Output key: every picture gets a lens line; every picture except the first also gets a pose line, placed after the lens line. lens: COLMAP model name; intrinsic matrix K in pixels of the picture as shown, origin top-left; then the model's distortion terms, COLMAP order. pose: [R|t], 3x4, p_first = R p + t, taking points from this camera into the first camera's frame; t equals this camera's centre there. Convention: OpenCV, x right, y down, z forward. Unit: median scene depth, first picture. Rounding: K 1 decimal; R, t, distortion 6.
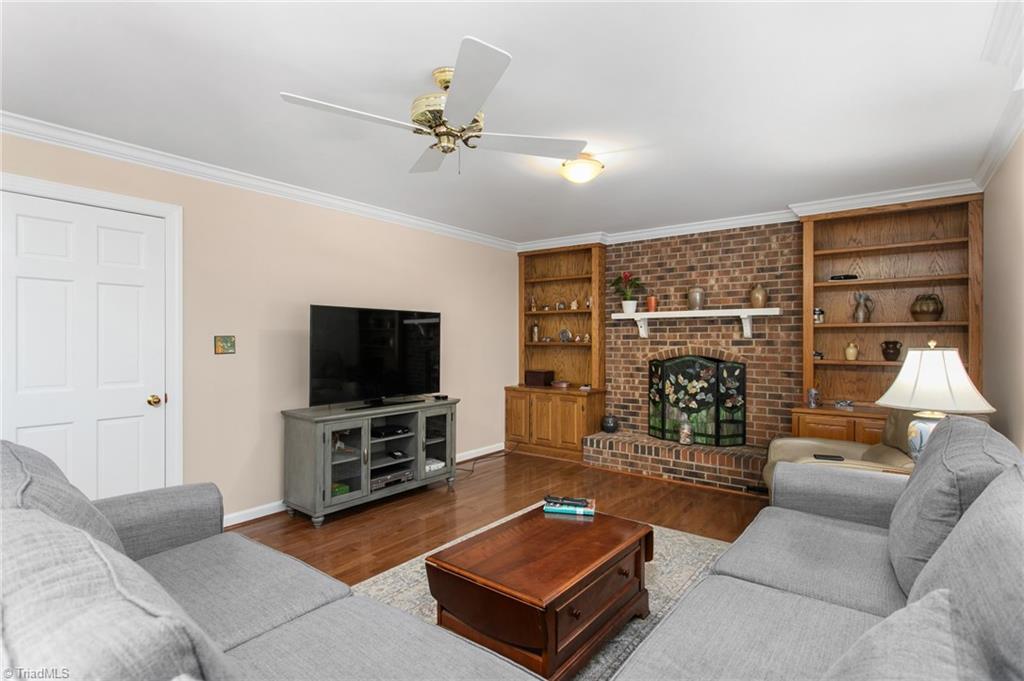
lens RADIAL K [[500.5, 0, 515.2], [0, 500.5, 336.5], [0, 0, 1]] dist [0.001579, 0.000480]
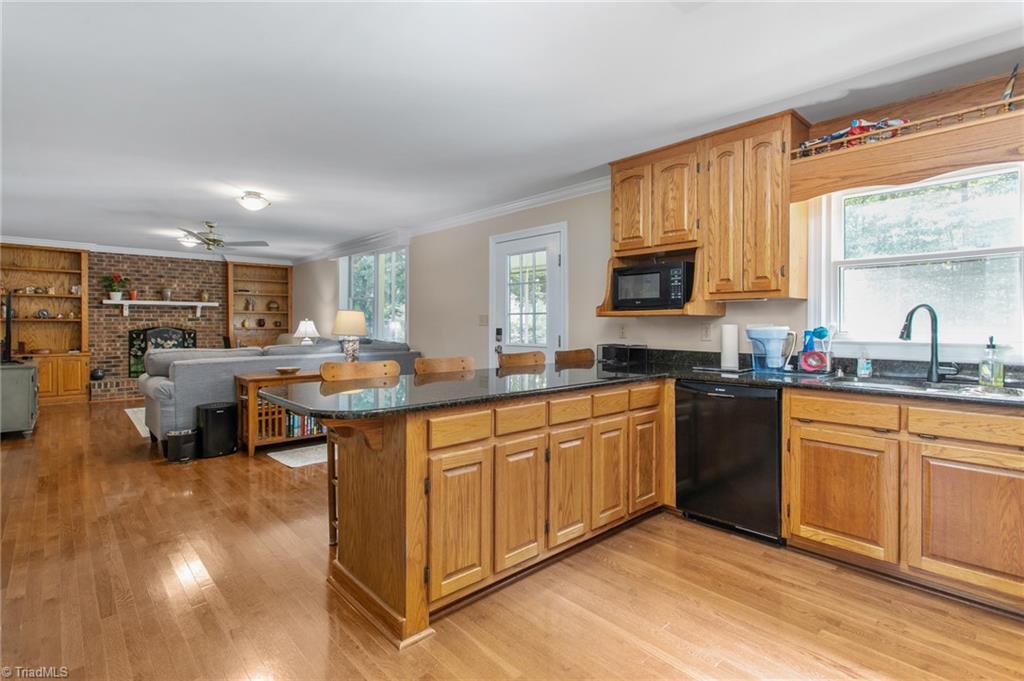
lens RADIAL K [[496.5, 0, 524.7], [0, 496.5, 327.9], [0, 0, 1]] dist [-0.001843, -0.000444]
pose [[0.156516, -0.010510, 0.987620, -1.162105], [-0.010093, 0.999874, 0.012240, 0.007694], [-0.987624, -0.011884, 0.156390, -0.515608]]
